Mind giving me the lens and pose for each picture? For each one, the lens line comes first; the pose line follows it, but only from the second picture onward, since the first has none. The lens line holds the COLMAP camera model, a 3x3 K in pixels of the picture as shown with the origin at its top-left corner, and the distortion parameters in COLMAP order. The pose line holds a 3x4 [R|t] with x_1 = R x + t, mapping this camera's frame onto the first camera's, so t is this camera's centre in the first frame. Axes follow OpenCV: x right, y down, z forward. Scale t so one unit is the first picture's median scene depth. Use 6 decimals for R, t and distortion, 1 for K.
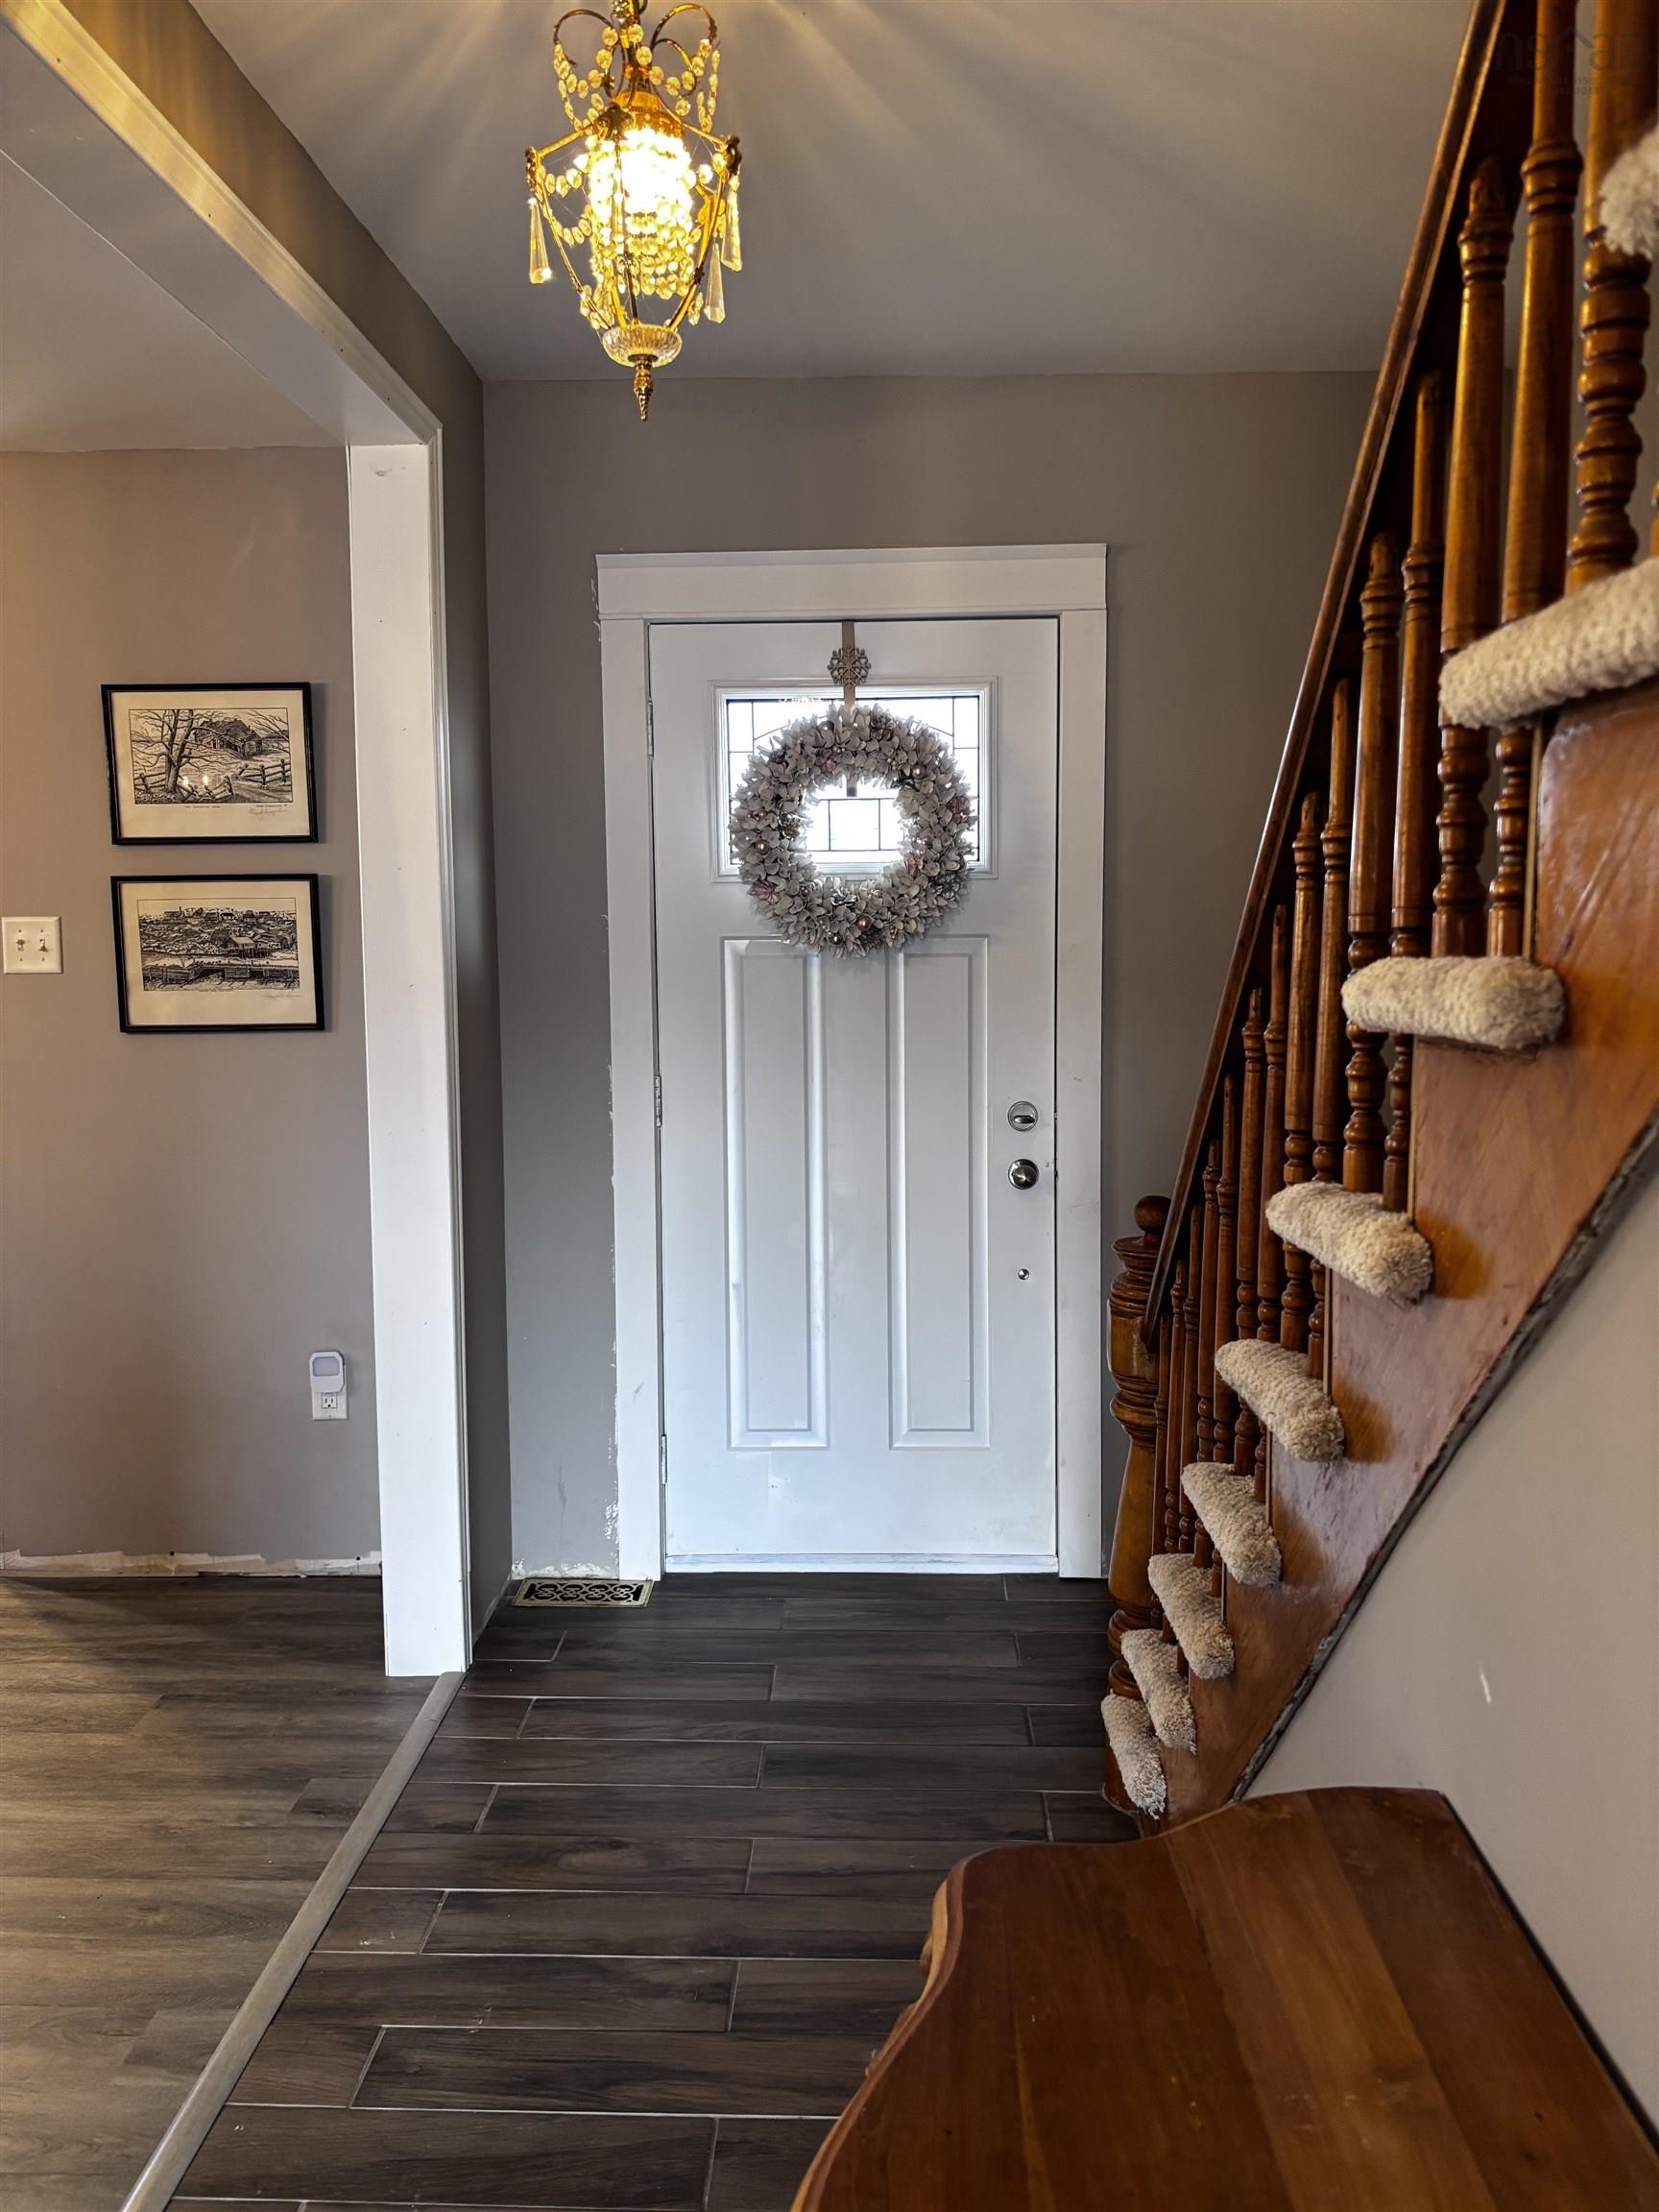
lens RADIAL K [[1655.2, 0, 833.1], [0, 1655.2, 1084.1], [0, 0, 1]] dist [0.058117, -0.076972]
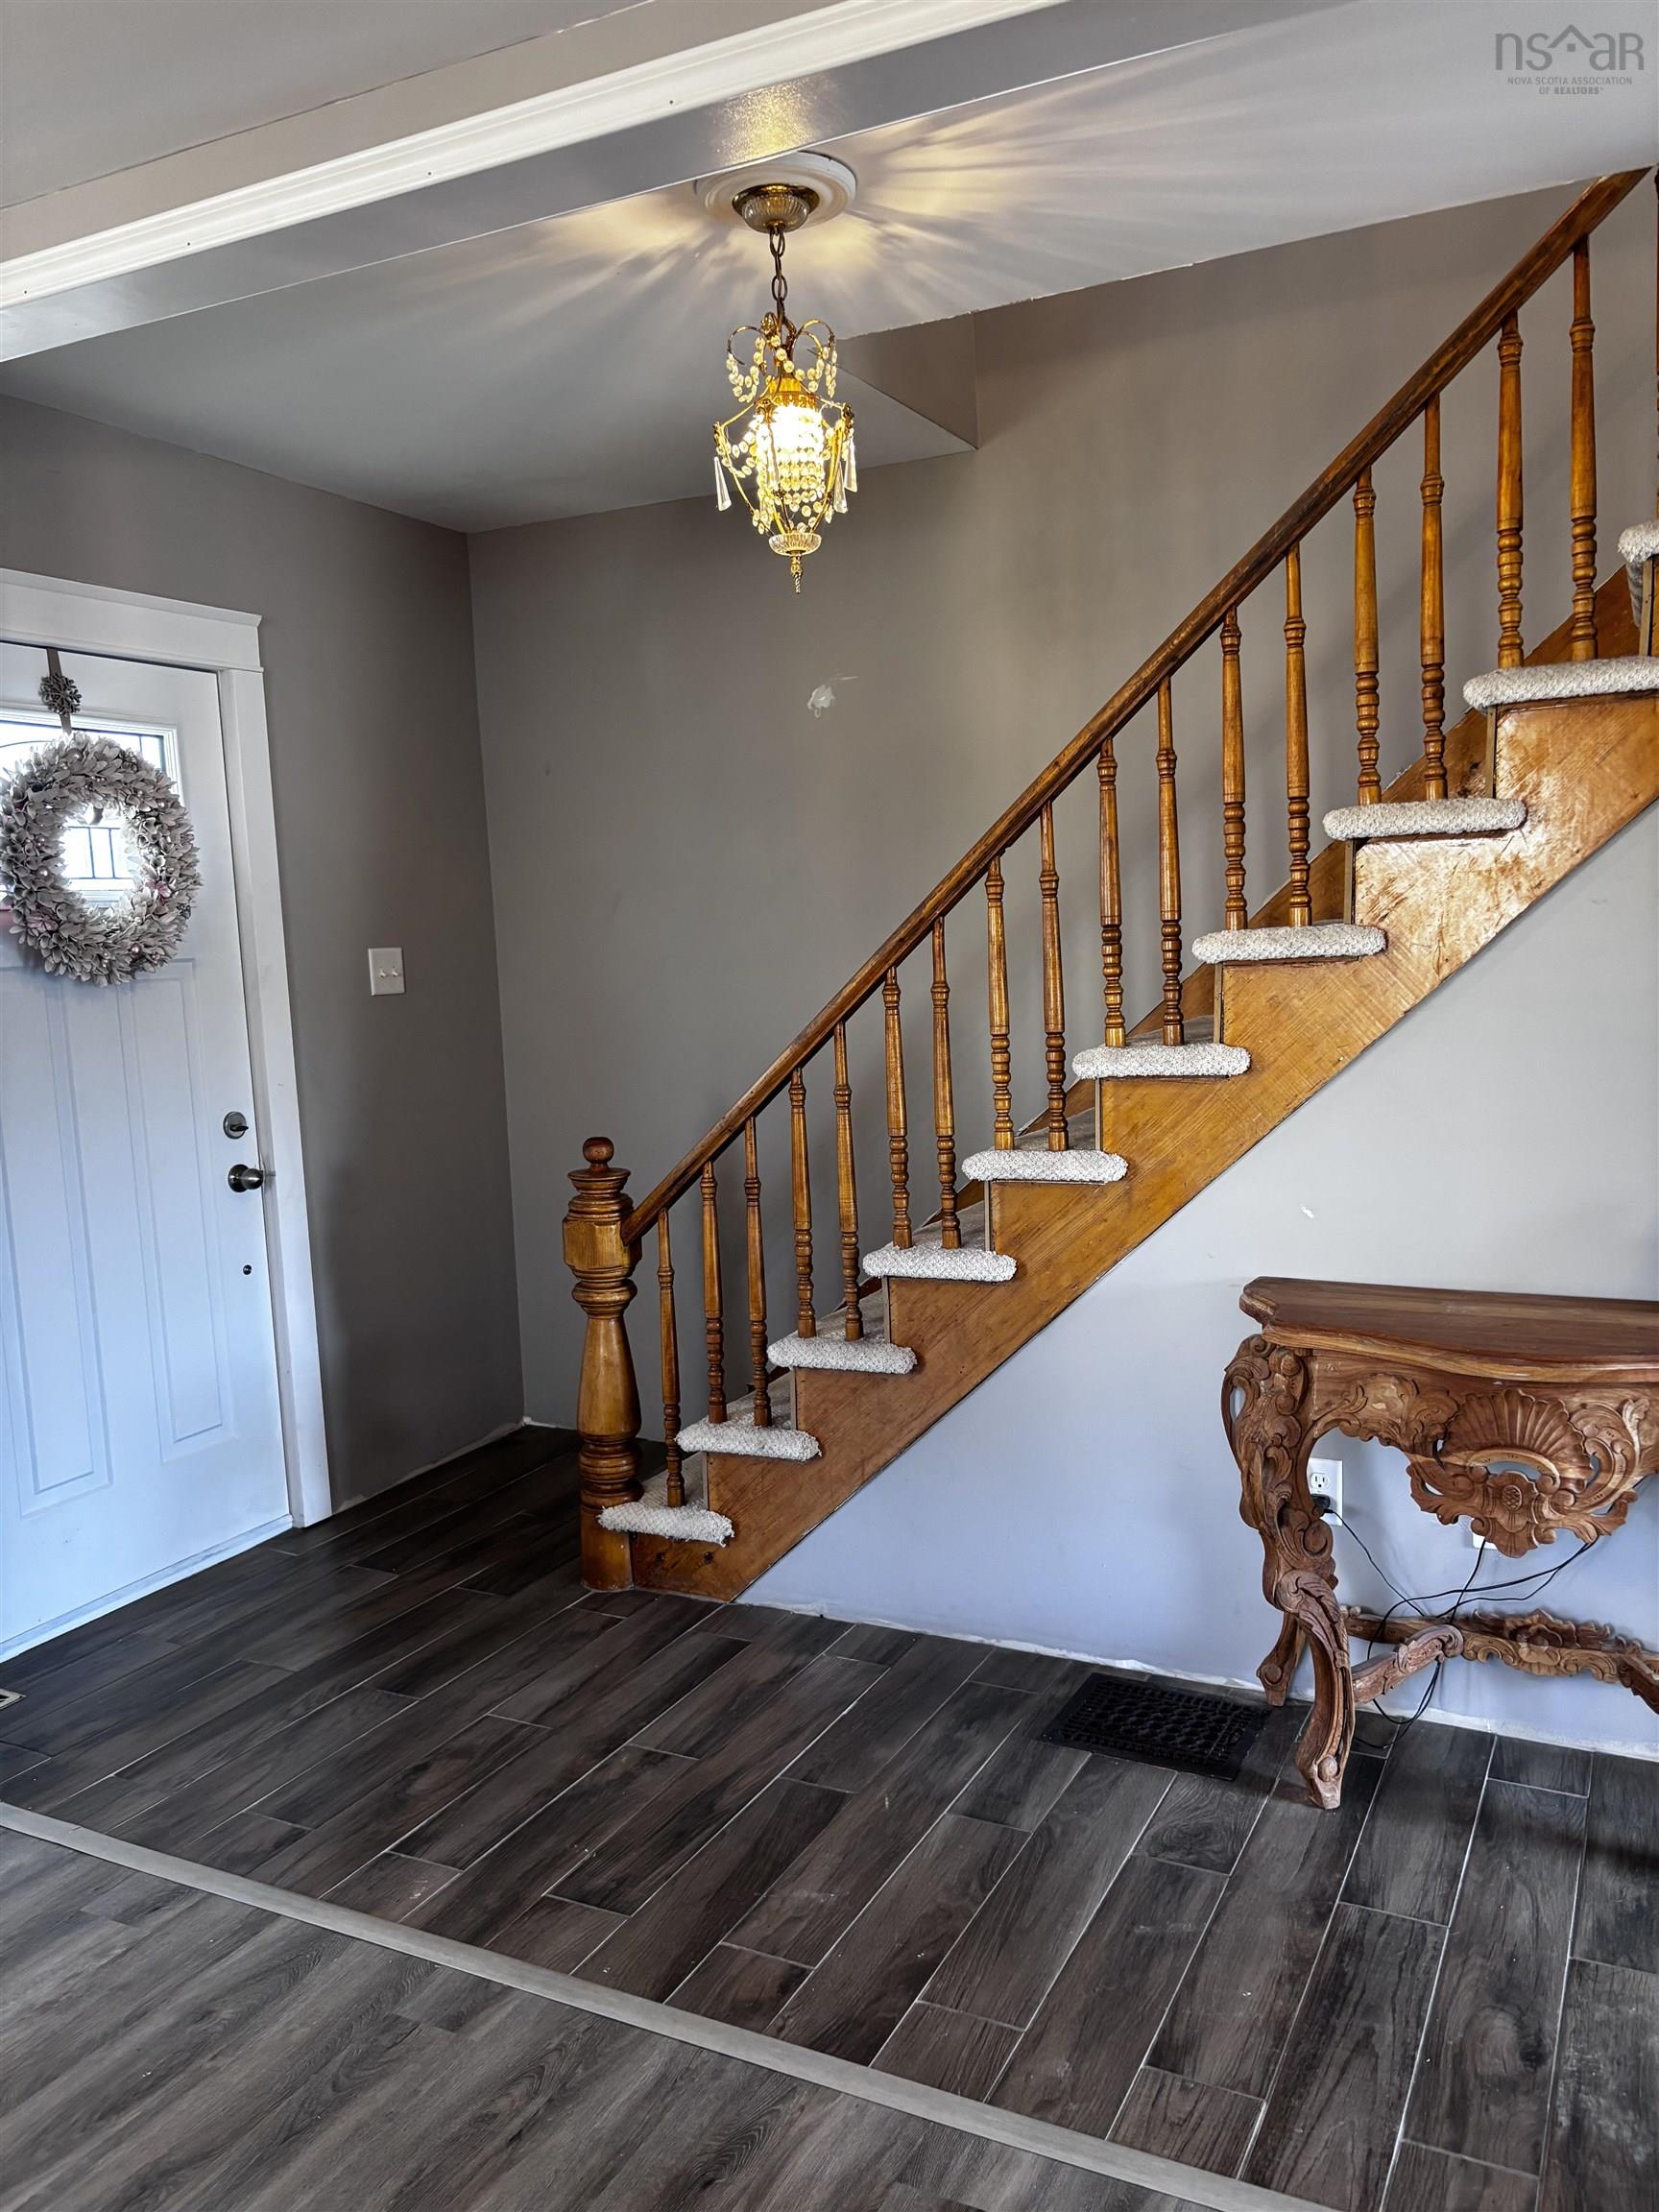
lens RADIAL K [[1691.5, 0, 829.5], [0, 1691.5, 1106.0], [0, 0, 1]] dist [0.003040, -0.005743]
pose [[0.418269, -0.103486, 0.902409, -0.804805], [0.111929, 0.991789, 0.061857, -0.020276], [-0.901400, 0.075133, 0.426418, 0.189469]]
